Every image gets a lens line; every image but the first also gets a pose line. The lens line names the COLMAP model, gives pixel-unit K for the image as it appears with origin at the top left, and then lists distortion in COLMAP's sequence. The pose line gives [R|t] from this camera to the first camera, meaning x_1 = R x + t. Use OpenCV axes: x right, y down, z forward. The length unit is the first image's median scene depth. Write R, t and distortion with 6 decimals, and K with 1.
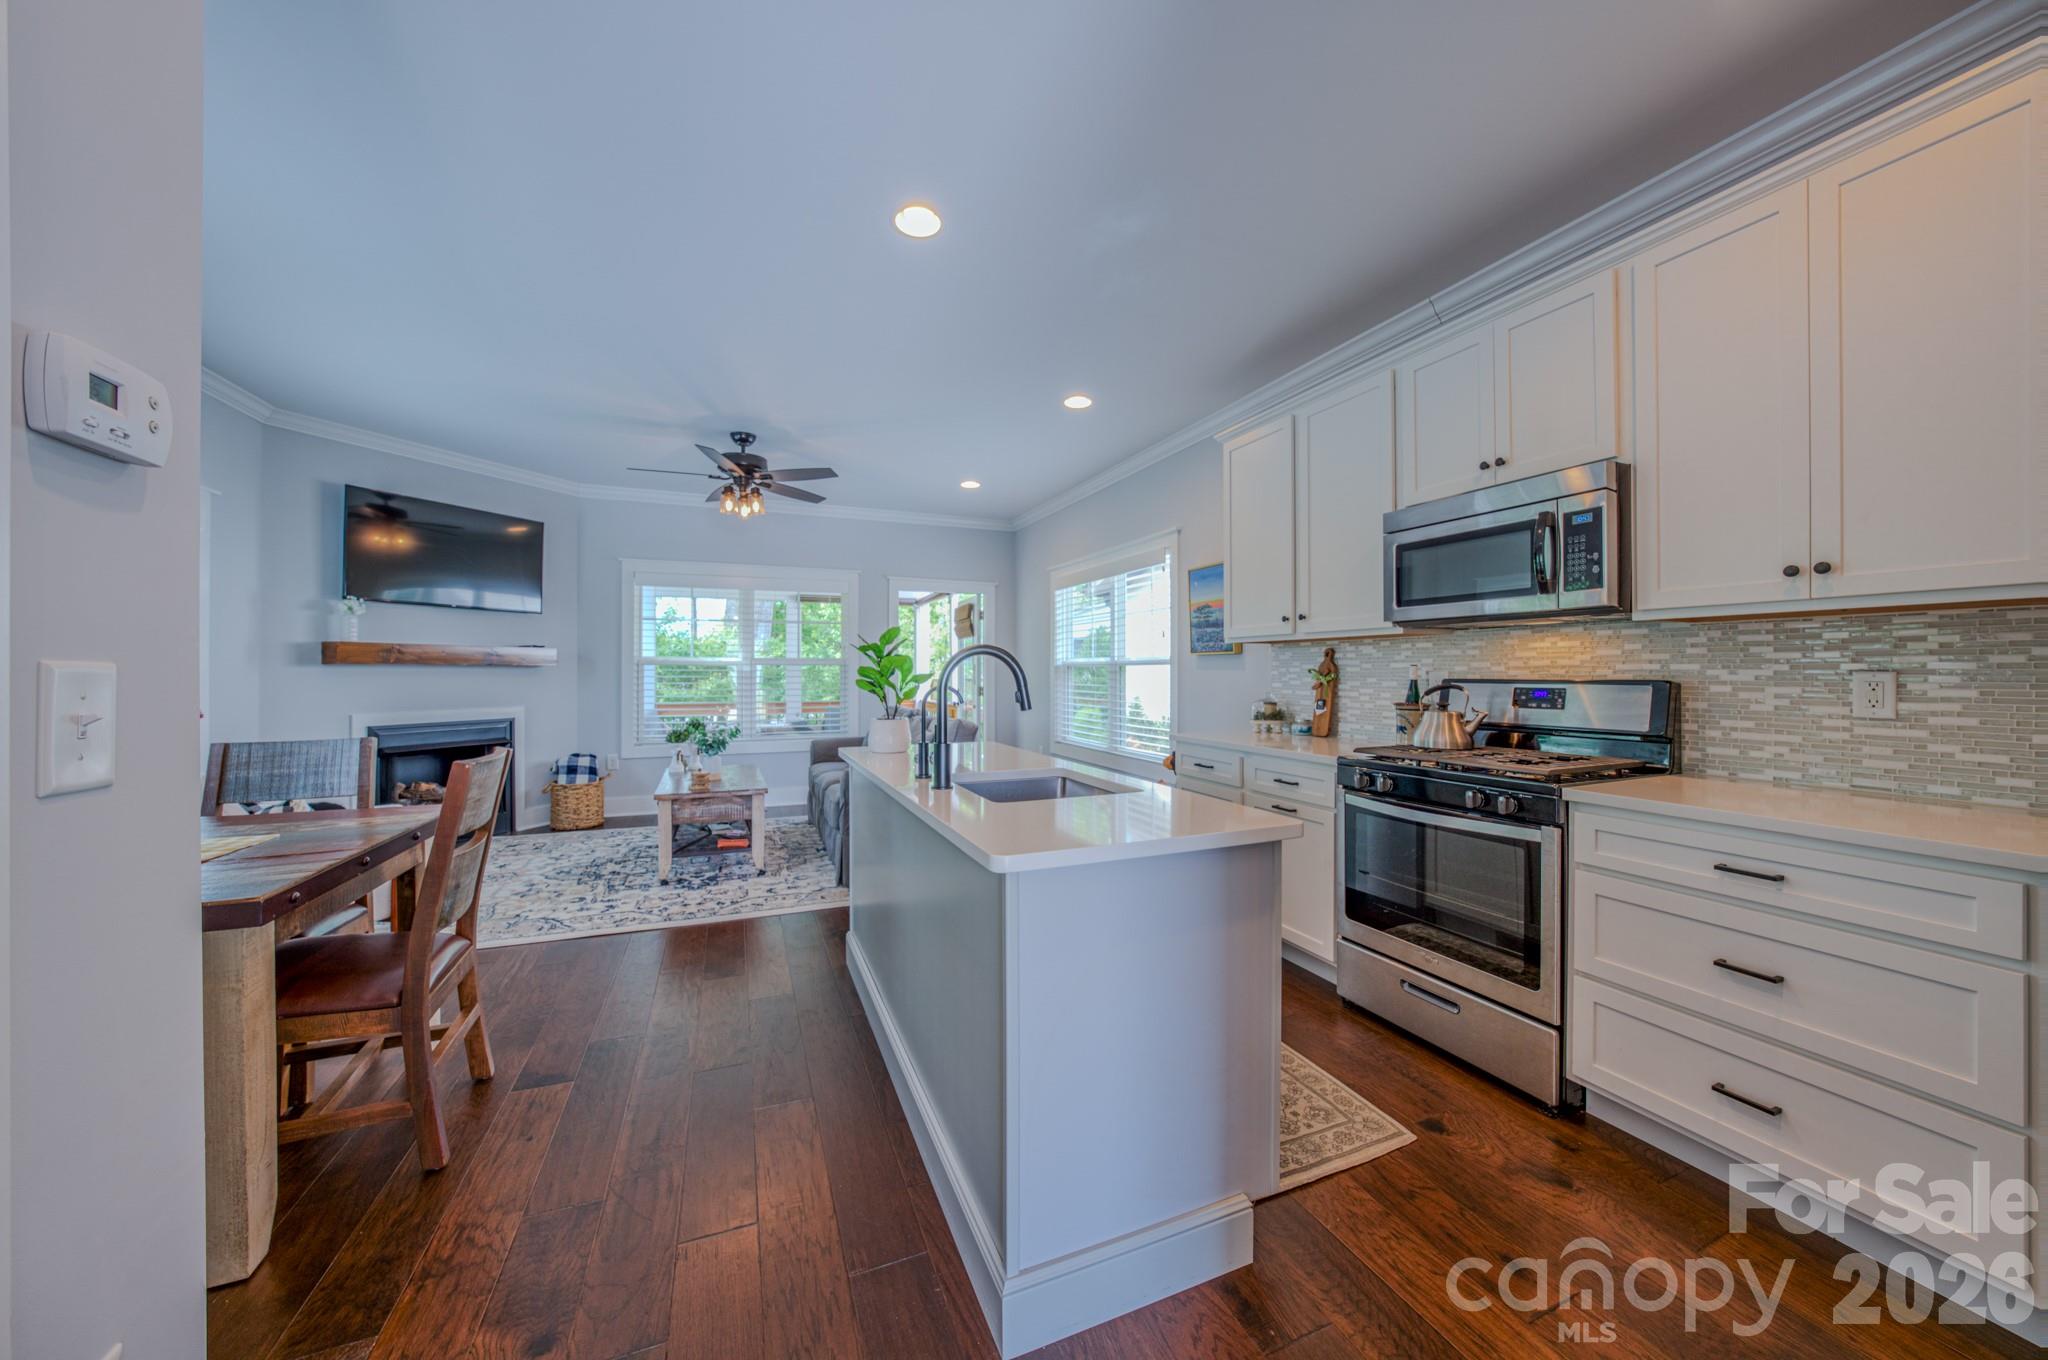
lens RADIAL K [[705.8, 0, 1025.5], [0, 705.8, 672.8], [0, 0, 1]] dist [-0.023128, 0.004317]
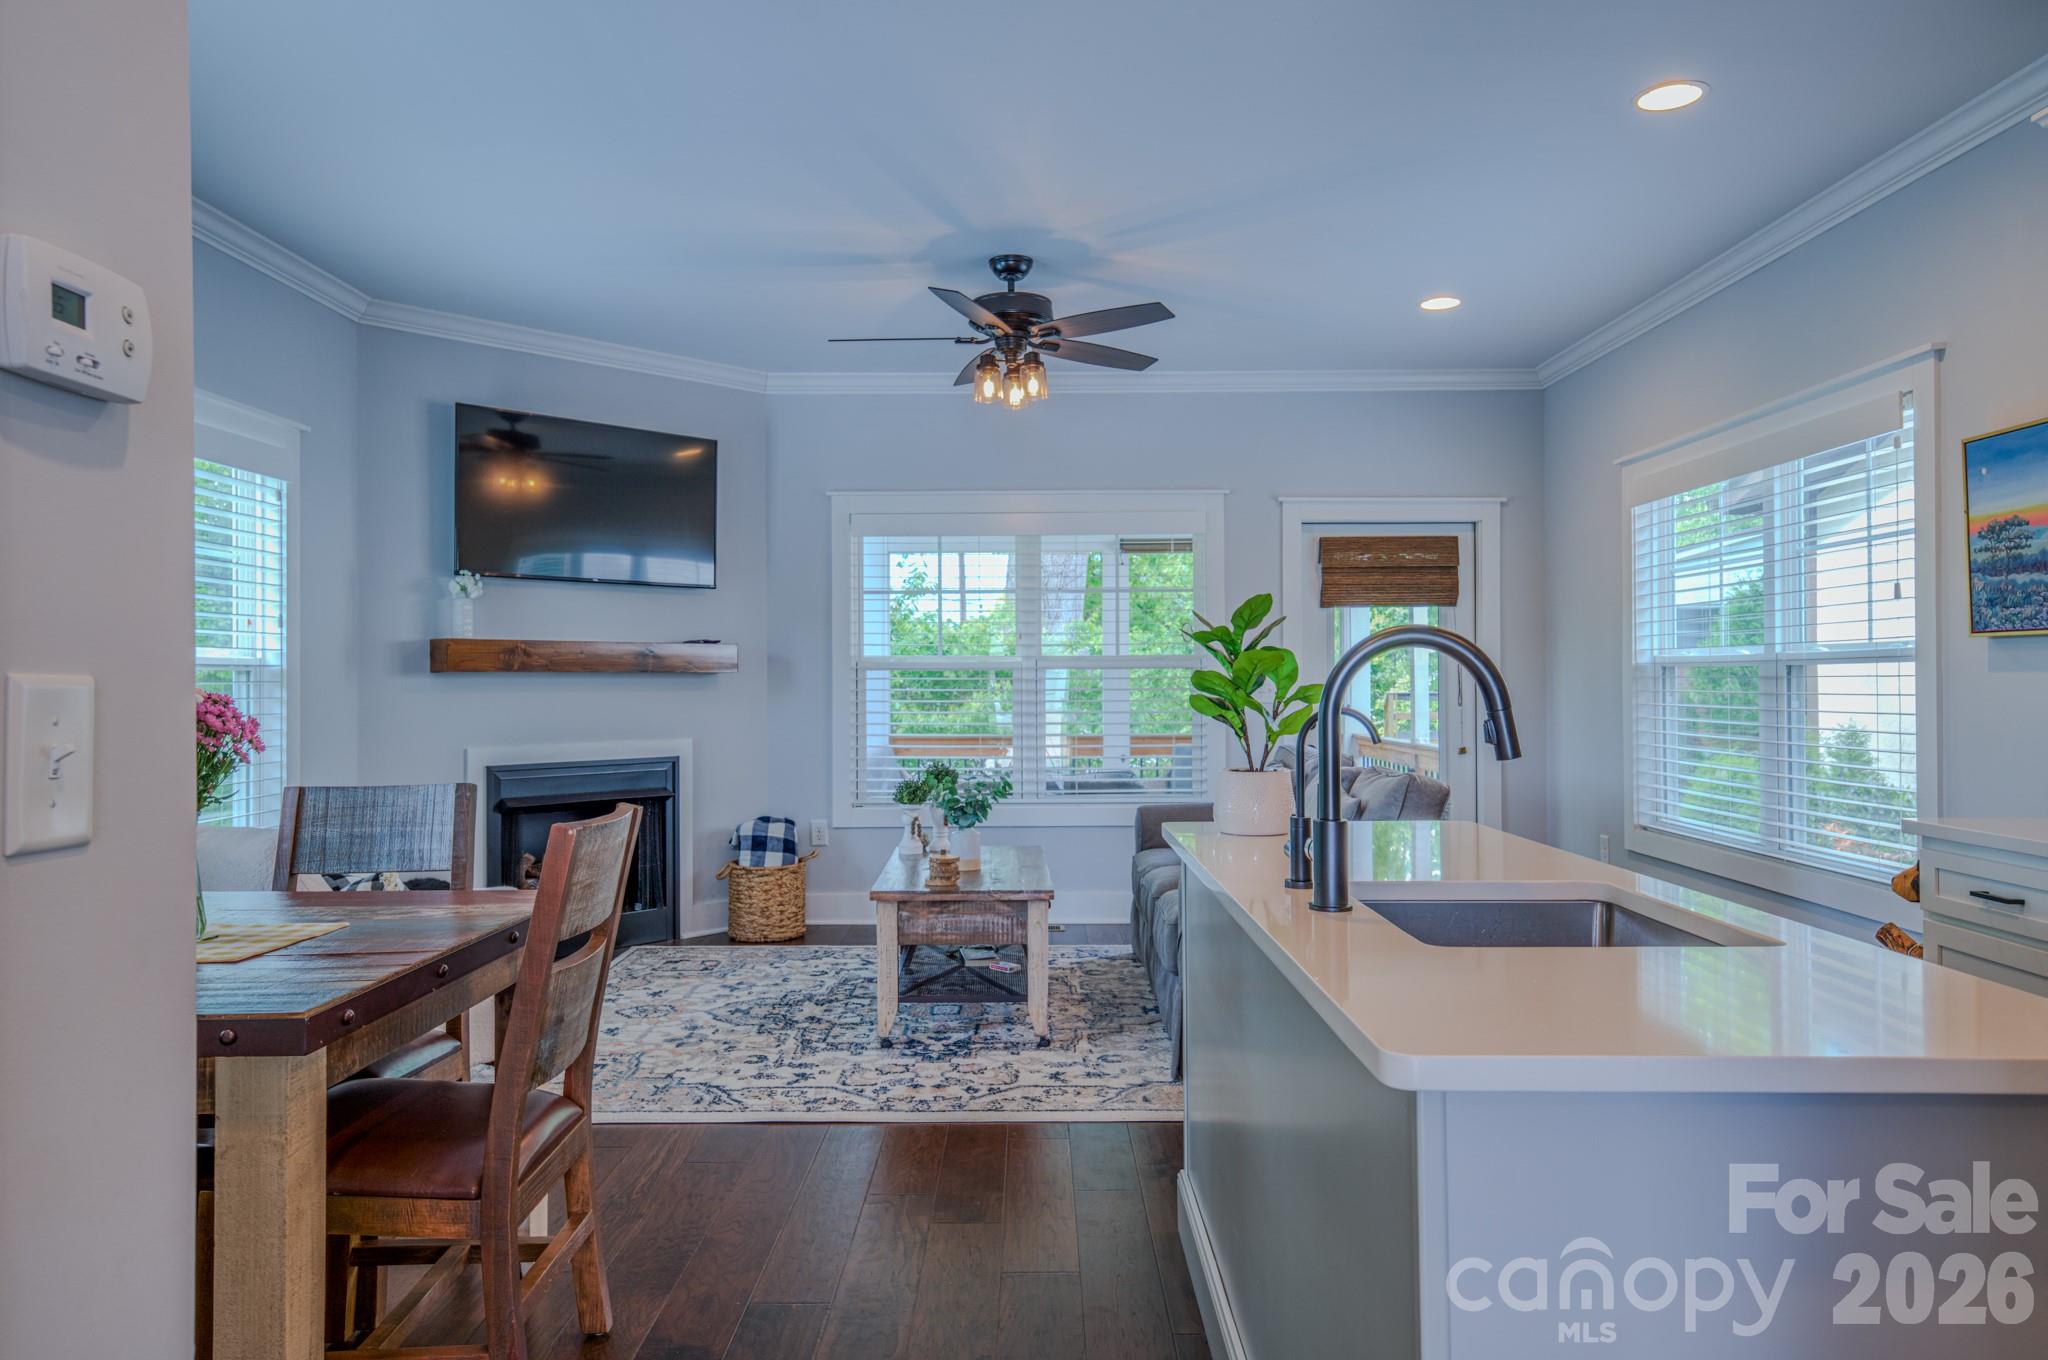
lens RADIAL K [[1343.9, 0, 1020.5], [0, 1343.9, 676.8], [0, 0, 1]] dist [0.042064, -0.021707]
pose [[0.921926, -0.005599, -0.387326, 0.025772], [0.004267, 0.999982, -0.004299, -0.000536], [0.387343, 0.002310, 0.921933, 0.007954]]
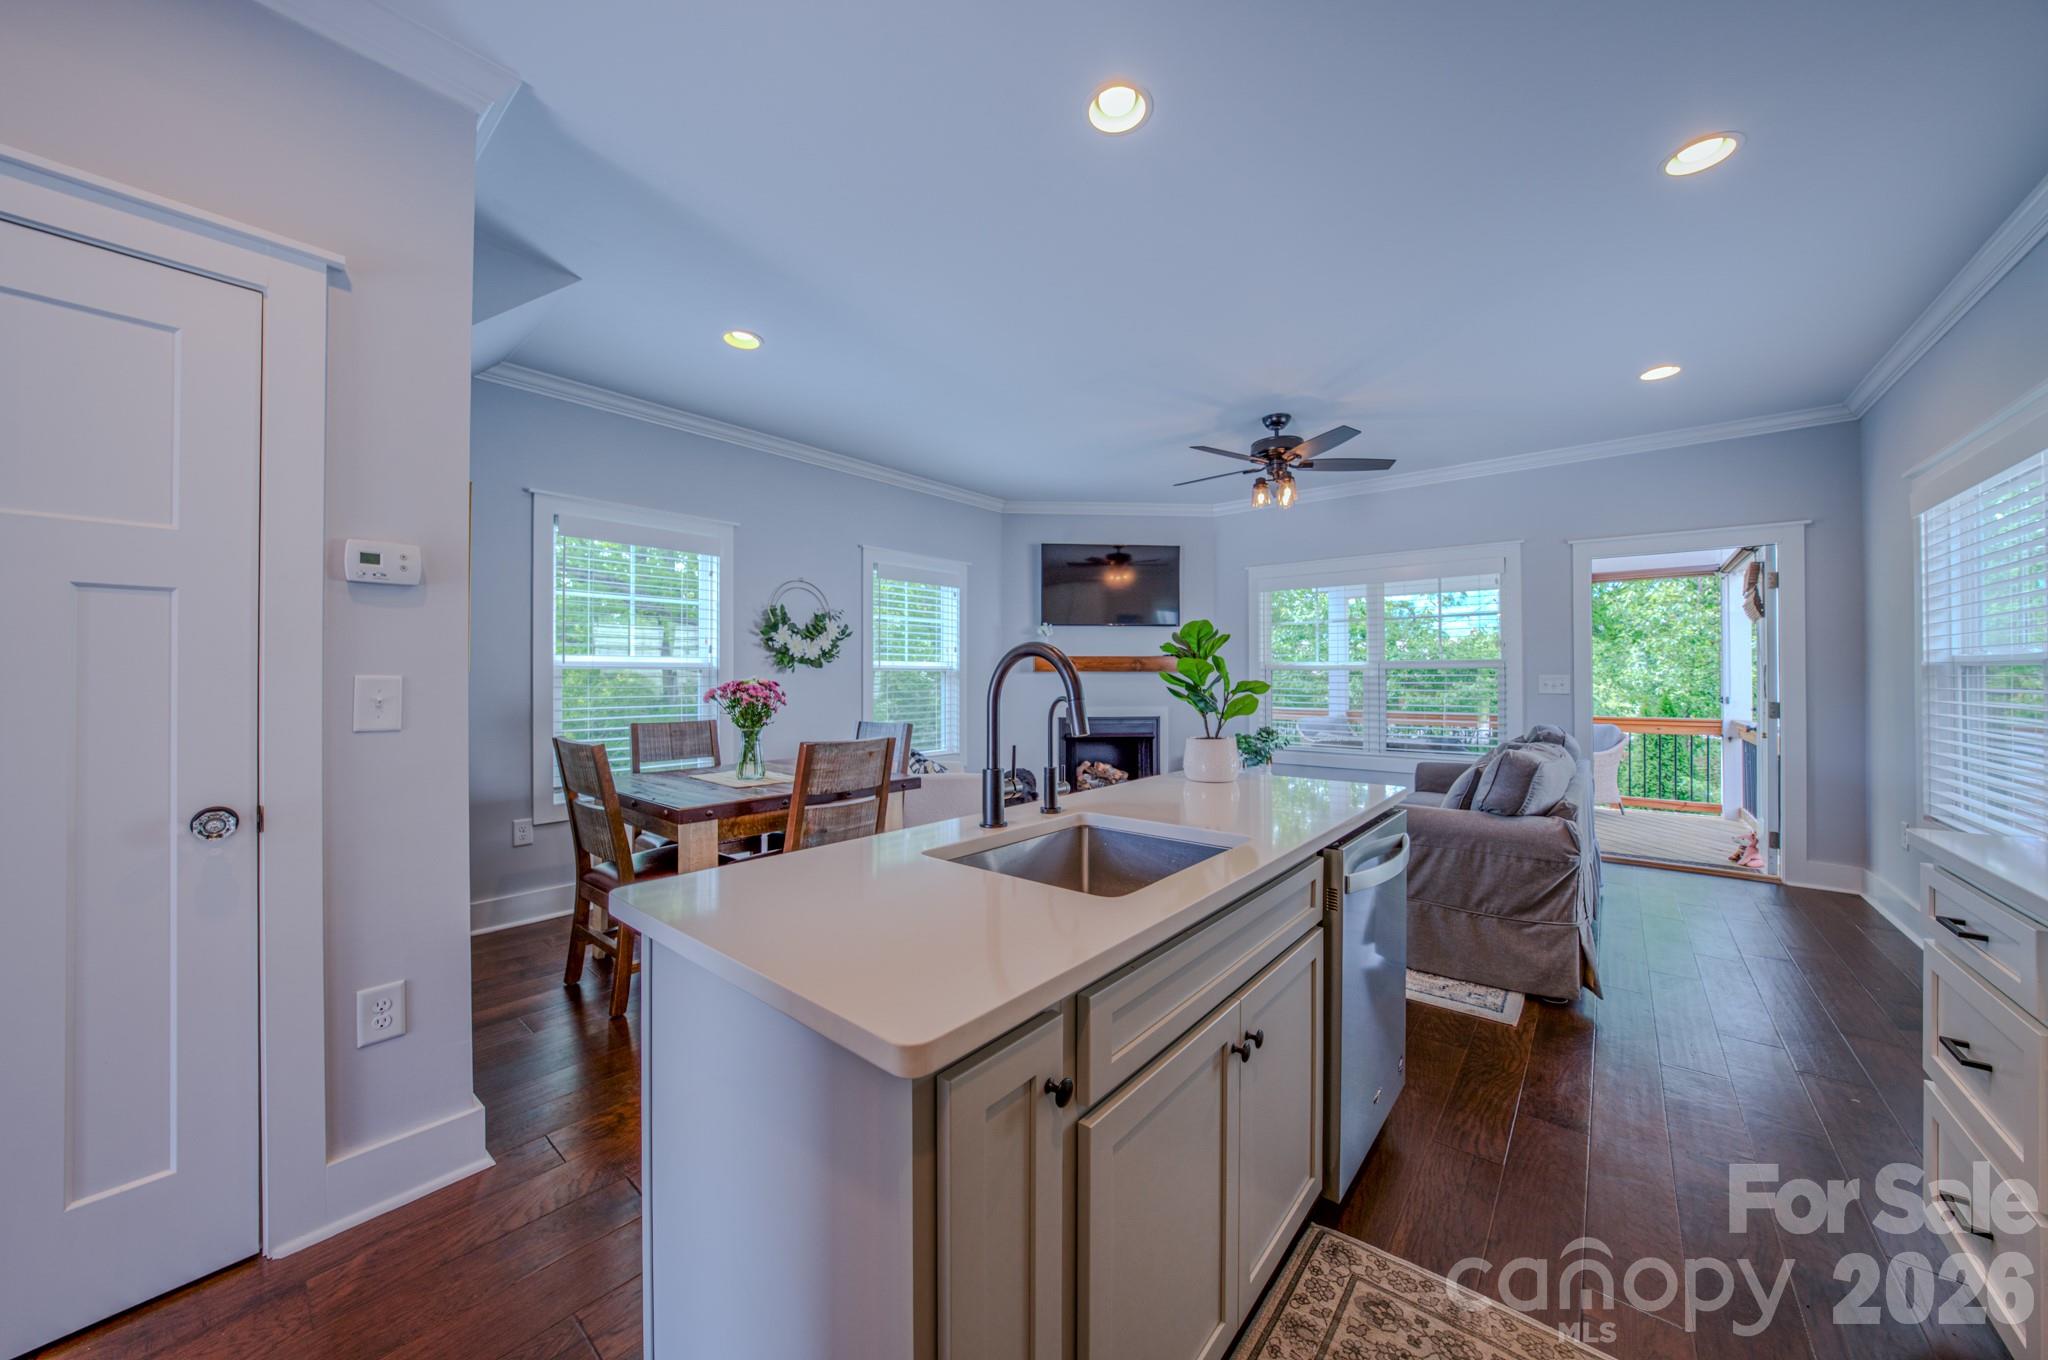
lens RADIAL K [[705.8, 0, 1025.5], [0, 705.8, 672.8], [0, 0, 1]] dist [-0.023128, 0.004317]
pose [[0.459109, -0.006246, -0.888358, 0.307949], [-0.000060, 0.999975, -0.007062, -0.000983], [0.888380, 0.003296, 0.459097, 0.352583]]
